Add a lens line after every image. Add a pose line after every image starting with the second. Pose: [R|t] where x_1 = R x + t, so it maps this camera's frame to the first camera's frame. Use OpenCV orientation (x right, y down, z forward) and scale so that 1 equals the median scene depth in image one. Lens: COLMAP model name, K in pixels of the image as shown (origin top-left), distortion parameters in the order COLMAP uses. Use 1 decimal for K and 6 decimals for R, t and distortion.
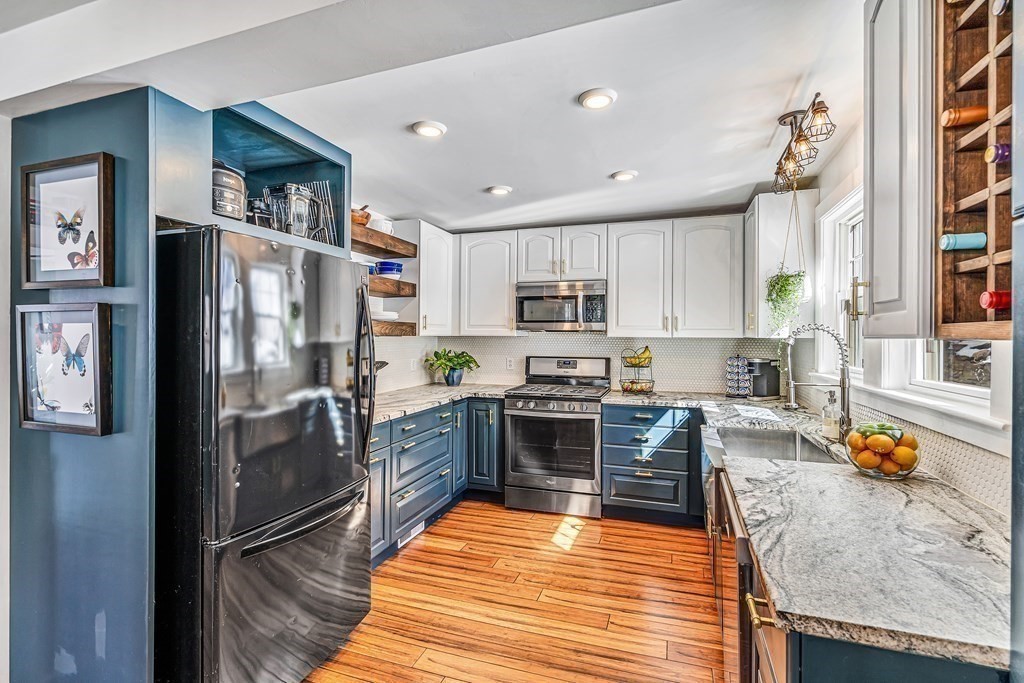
lens RADIAL K [[466.4, 0, 514.6], [0, 466.4, 339.4], [0, 0, 1]] dist [-0.005216, 0.001157]
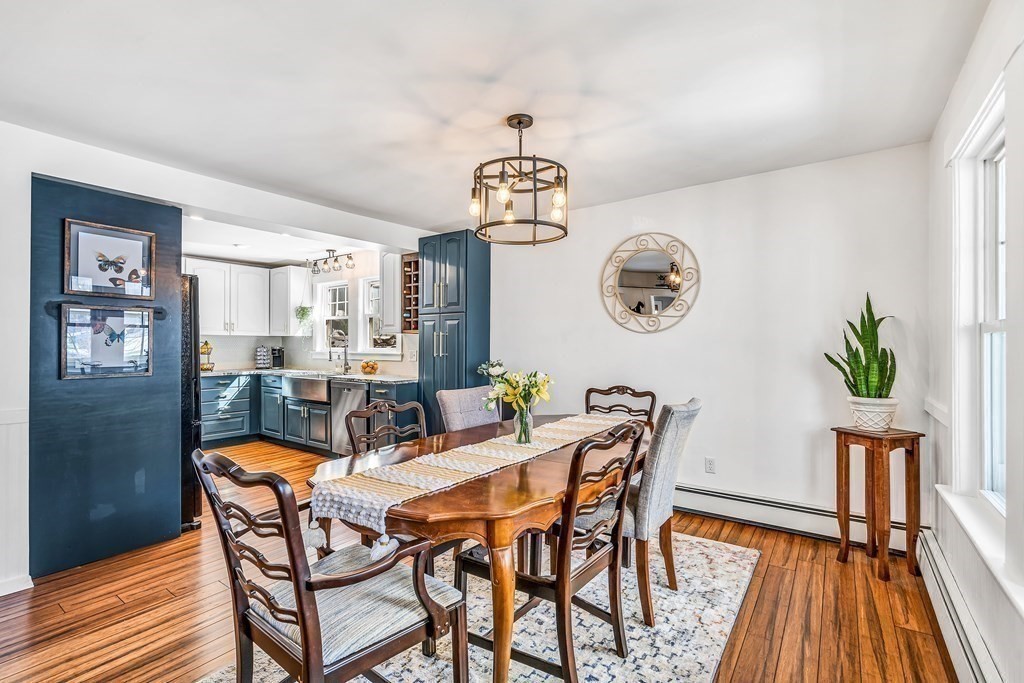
lens RADIAL K [[491.5, 0, 511.9], [0, 491.5, 345.1], [0, 0, 1]] dist [0.003136, 0.000483]
pose [[0.281034, -0.001417, 0.959697, -1.125821], [0.004996, 0.999988, 0.000013, 0.038139], [-0.959685, 0.004791, 0.281038, -0.480804]]
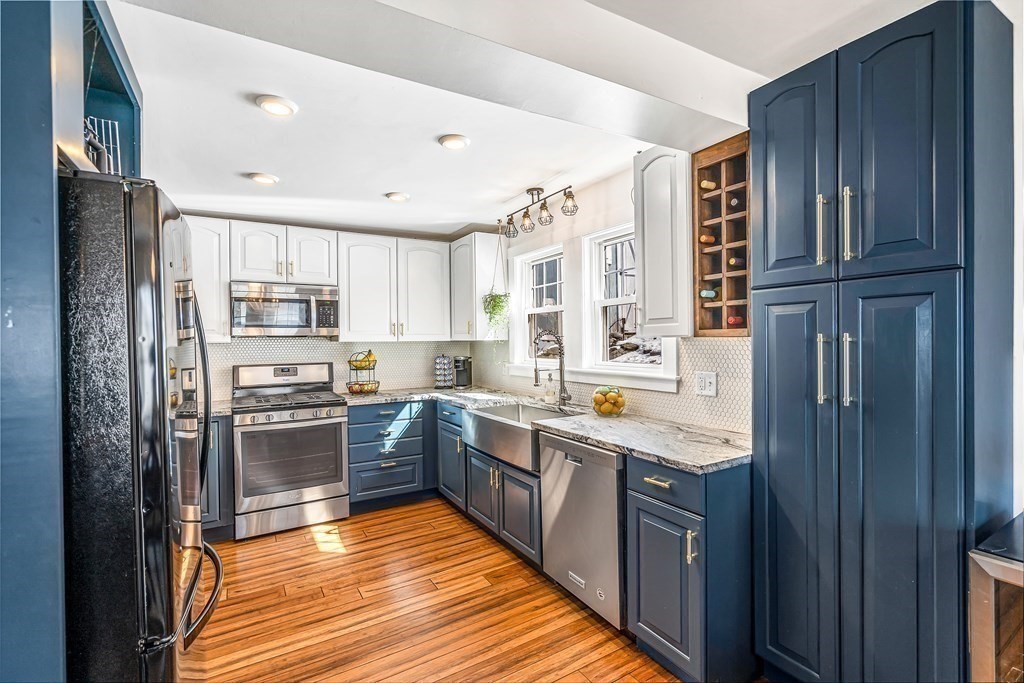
lens RADIAL K [[466.4, 0, 496.1], [0, 466.4, 344.6], [0, 0, 1]] dist [-0.005216, 0.001157]
pose [[0.655007, -0.019303, 0.755376, -0.391732], [0.020158, 0.999764, 0.008068, -0.000704], [-0.755354, 0.009942, 0.655241, 0.075098]]
